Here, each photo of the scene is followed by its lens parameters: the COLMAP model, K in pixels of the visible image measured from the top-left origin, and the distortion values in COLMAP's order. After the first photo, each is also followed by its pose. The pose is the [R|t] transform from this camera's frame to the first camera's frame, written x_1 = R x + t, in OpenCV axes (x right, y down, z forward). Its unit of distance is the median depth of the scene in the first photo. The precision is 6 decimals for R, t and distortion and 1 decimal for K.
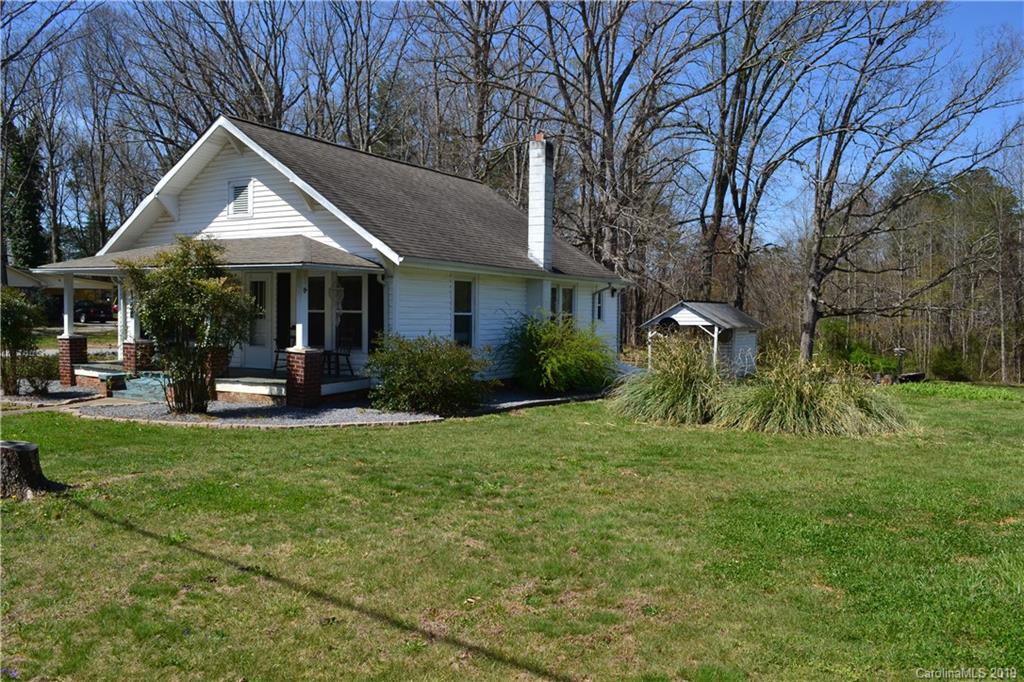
lens RADIAL K [[817.0, 0, 511.0], [0, 817.0, 340.5], [0, 0, 1]] dist [-0.082497, 0.009996]
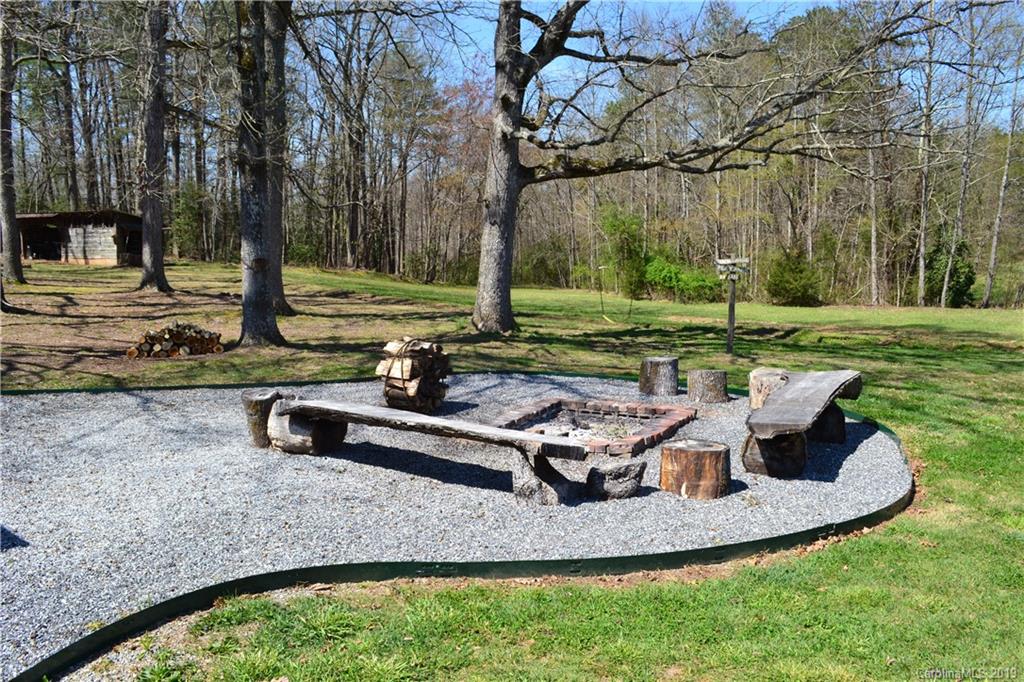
lens RADIAL K [[817.0, 0, 512.7], [0, 817.0, 341.6], [0, 0, 1]] dist [-0.082497, 0.009996]
pose [[0.977130, -0.050904, 0.206458, 0.293832], [0.028686, 0.993604, 0.109217, 0.003603], [-0.210697, -0.100797, 0.972341, 0.624448]]
